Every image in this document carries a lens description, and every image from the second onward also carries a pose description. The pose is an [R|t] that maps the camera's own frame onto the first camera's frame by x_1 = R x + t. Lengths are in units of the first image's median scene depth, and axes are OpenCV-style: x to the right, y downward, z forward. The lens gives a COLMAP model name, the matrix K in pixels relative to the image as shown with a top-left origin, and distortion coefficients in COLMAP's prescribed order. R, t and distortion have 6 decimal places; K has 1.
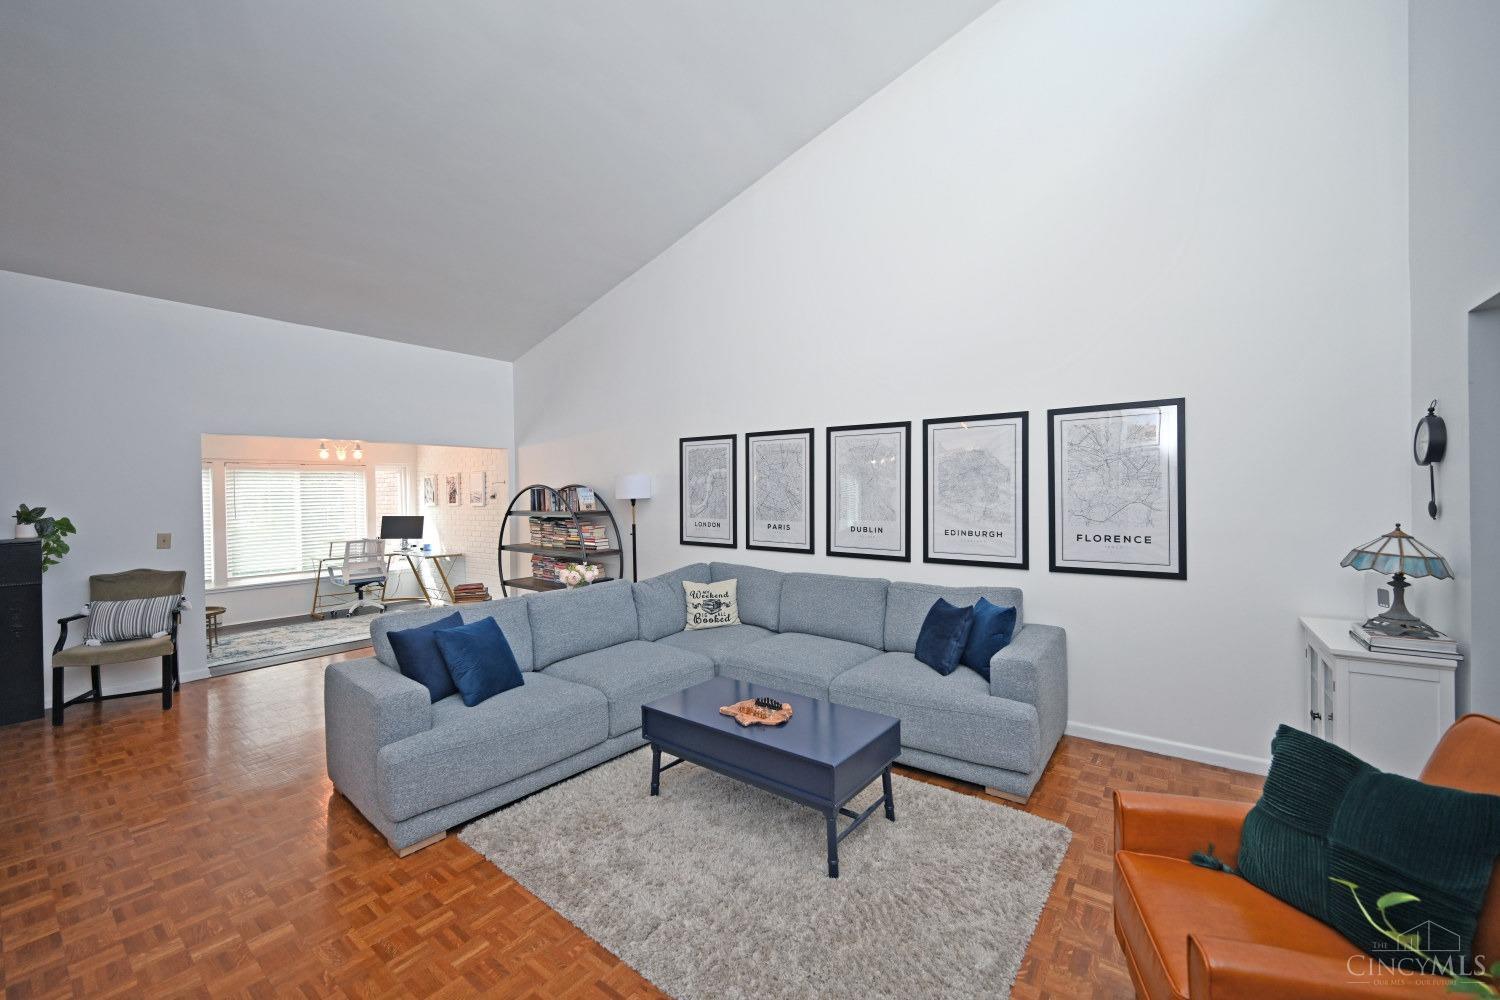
lens RADIAL K [[597.4, 0, 746.1], [0, 597.4, 489.7], [0, 0, 1]] dist [-0.000196, 0.000653]
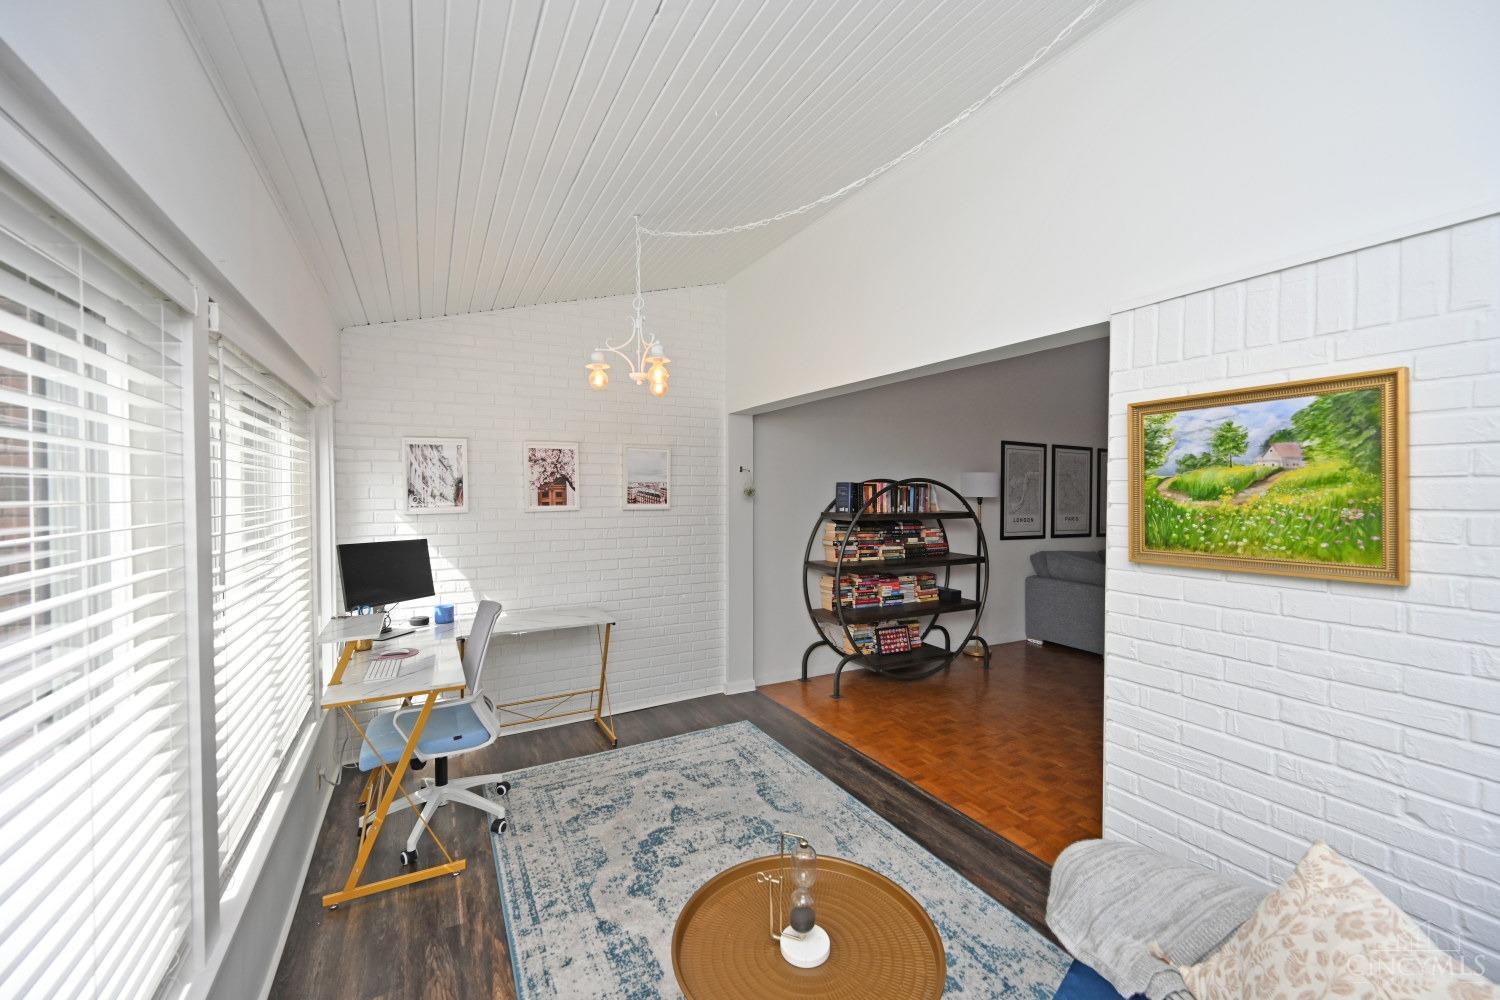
lens RADIAL K [[597.4, 0, 742.1], [0, 597.4, 504.6], [0, 0, 1]] dist [-0.000196, 0.000653]
pose [[0.406205, -0.001980, 0.913780, -1.370557], [-0.008348, 0.999948, 0.005877, 0.027551], [-0.913744, -0.010016, 0.406167, 1.067082]]
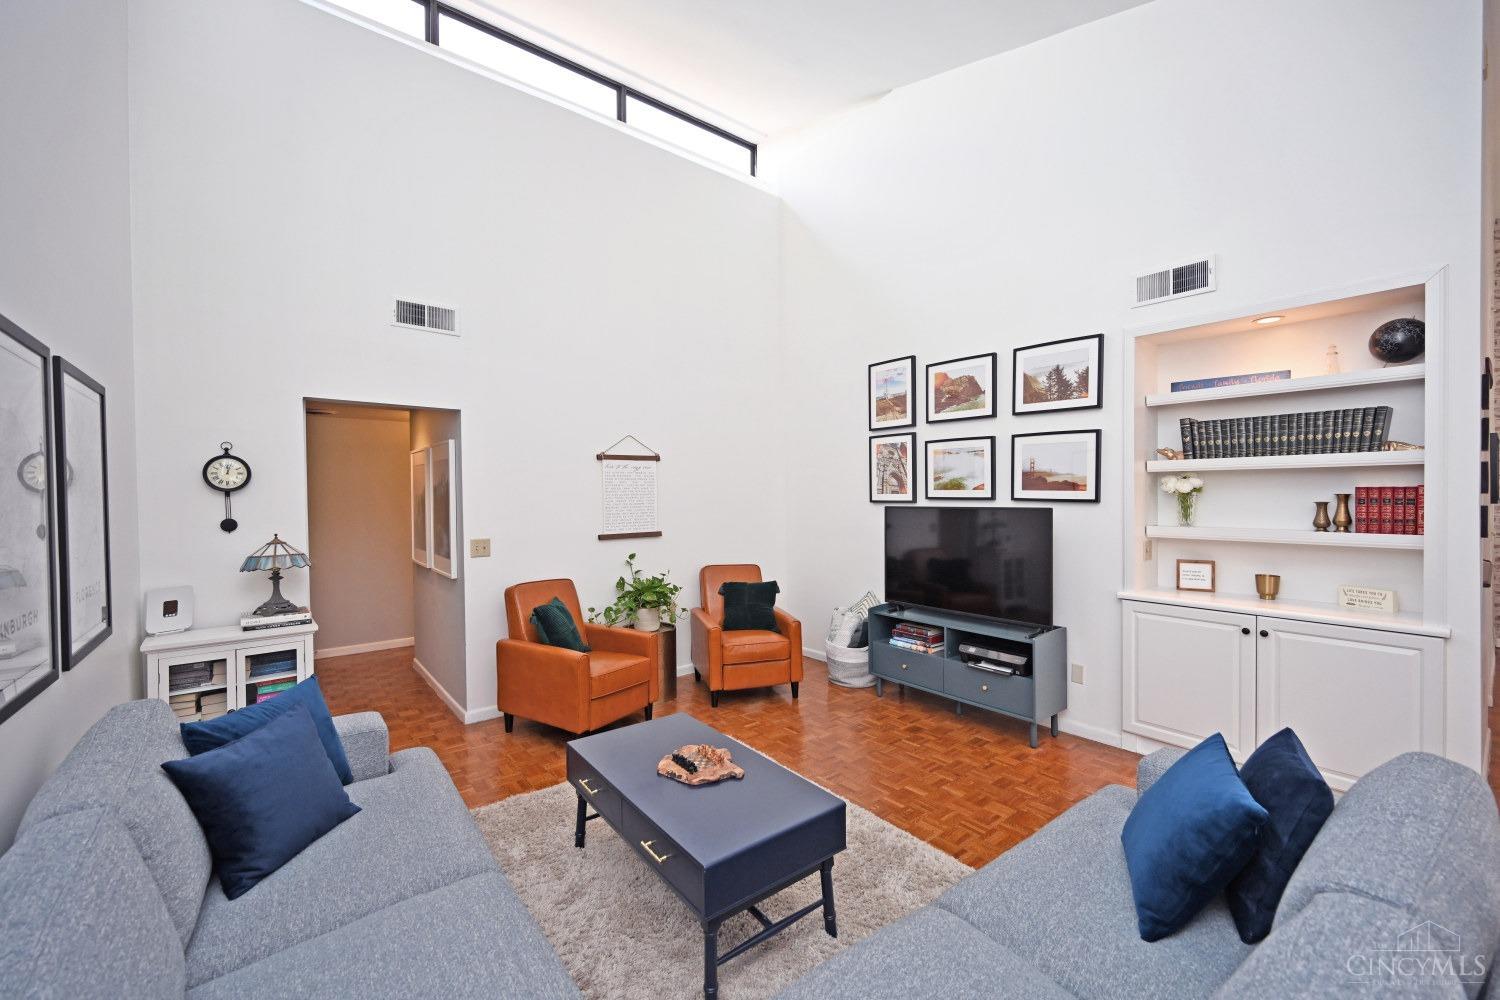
lens RADIAL K [[597.4, 0, 754.0], [0, 597.4, 503.5], [0, 0, 1]] dist [-0.000196, 0.000653]
pose [[-0.974148, 0.022364, 0.224801, -0.131188], [0.023485, 0.999722, 0.002312, 0.004623], [-0.224687, 0.007531, -0.974402, 0.953537]]
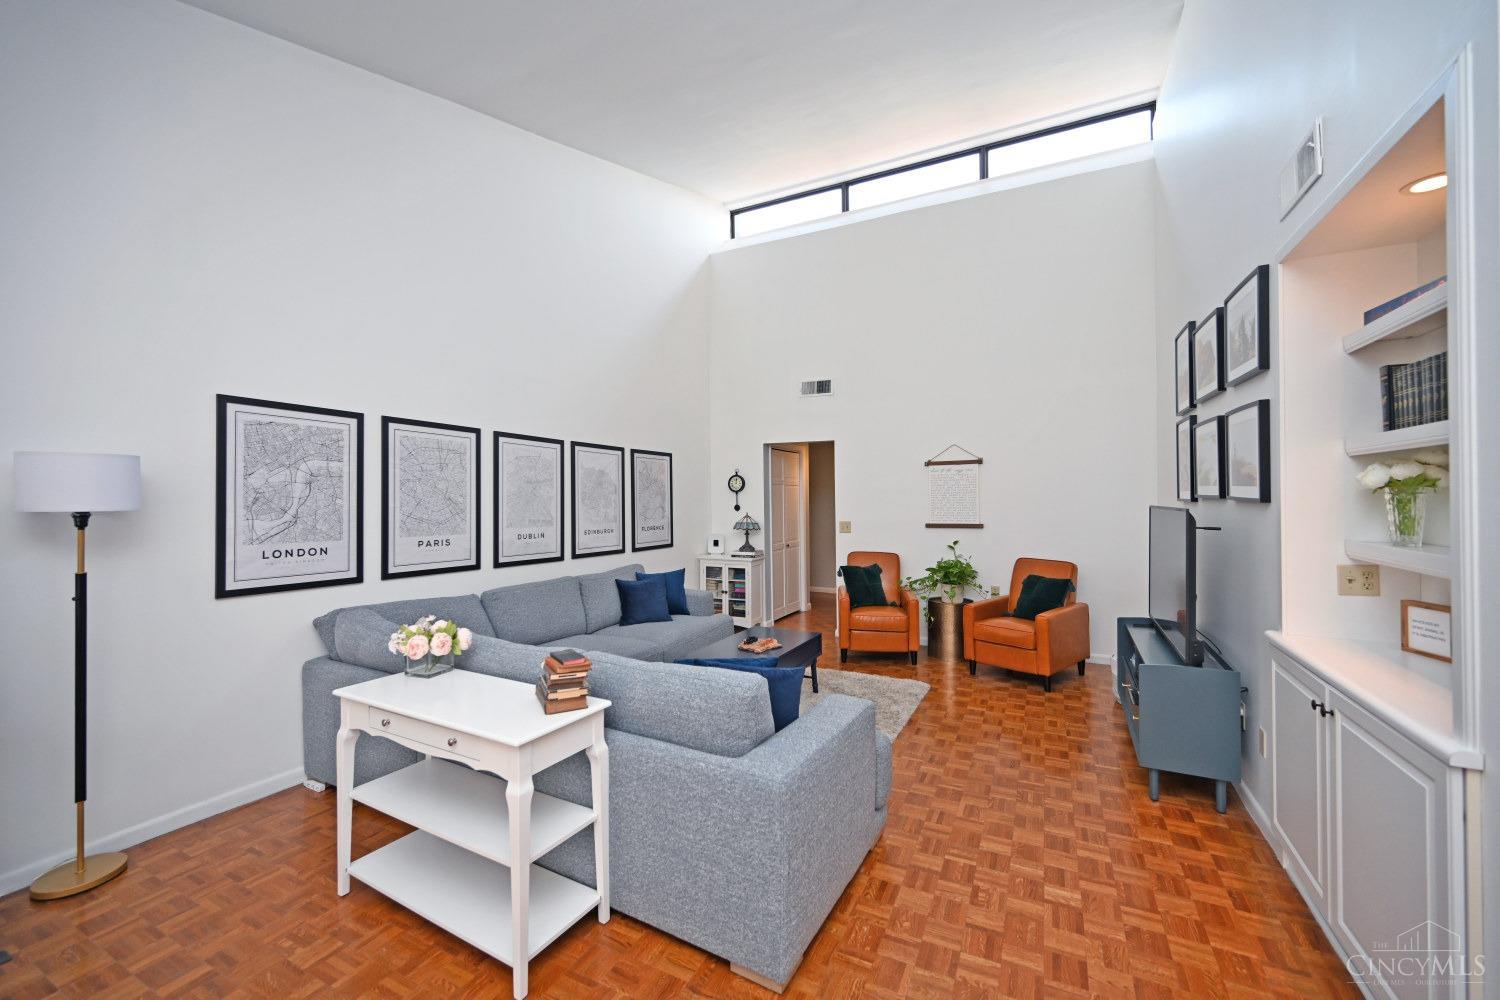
lens RADIAL K [[597.4, 0, 759.2], [0, 597.4, 500.4], [0, 0, 1]] dist [-0.000196, 0.000653]
pose [[-0.207398, 0.012308, 0.978179, -0.770059], [0.004050, 0.999923, -0.011723, 0.015374], [-0.978248, 0.001530, -0.207432, 0.698492]]
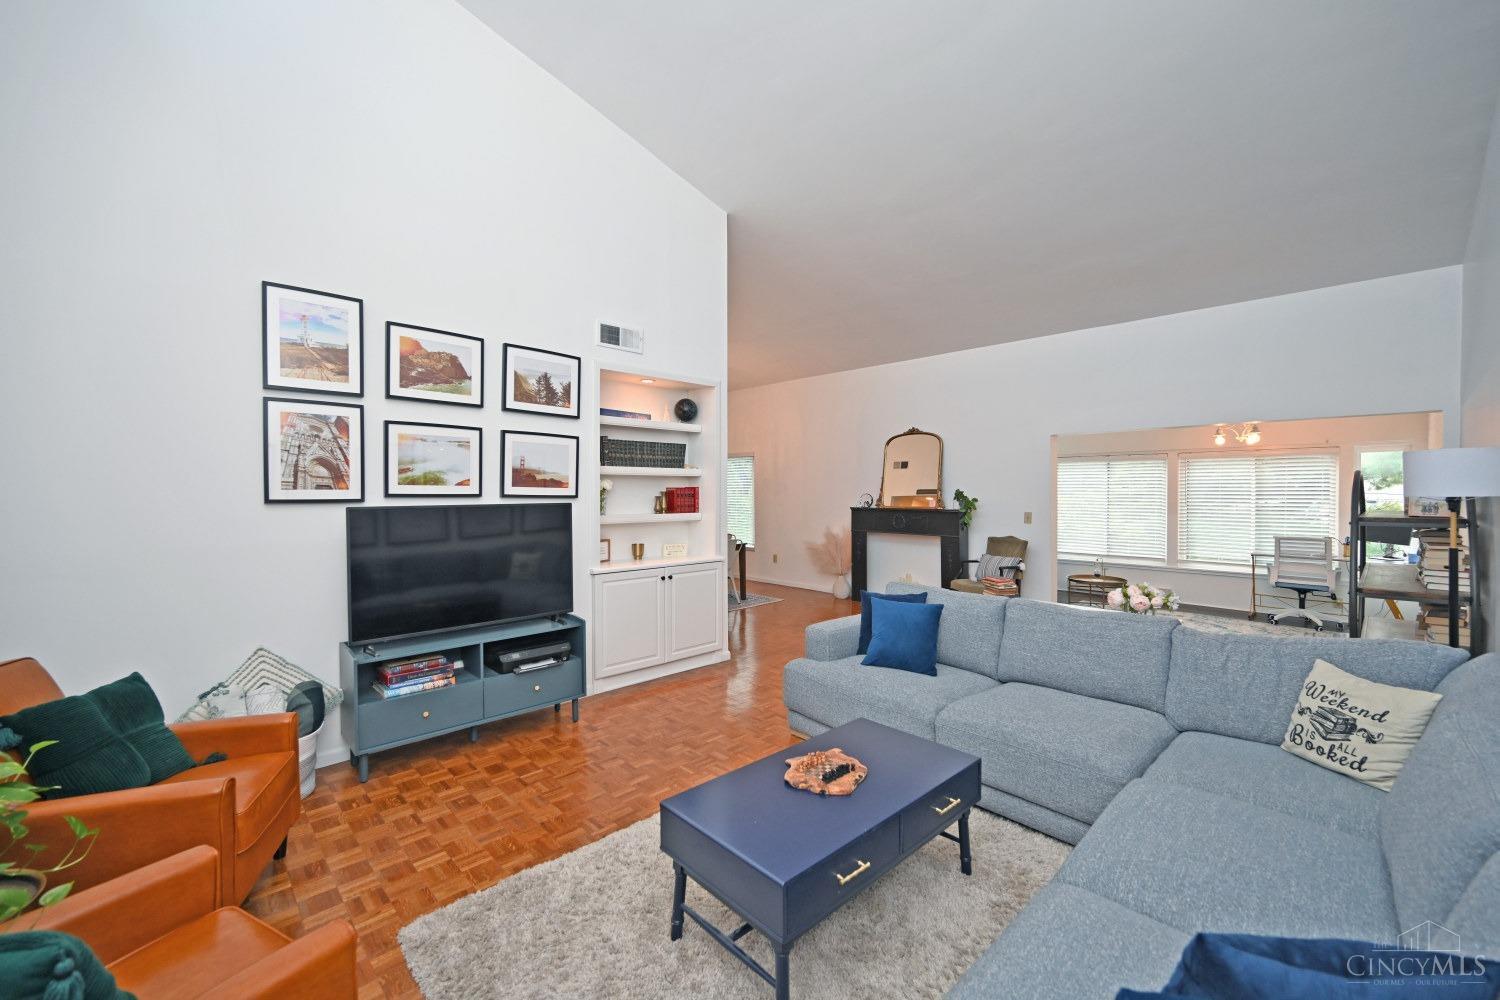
lens RADIAL K [[597.4, 0, 758.5], [0, 597.4, 501.0], [0, 0, 1]] dist [-0.000196, 0.000653]
pose [[-0.133087, 0.036331, -0.990438, 0.427832], [0.011724, 0.999316, 0.035082, -0.007636], [0.991035, -0.006943, -0.133422, 0.542136]]
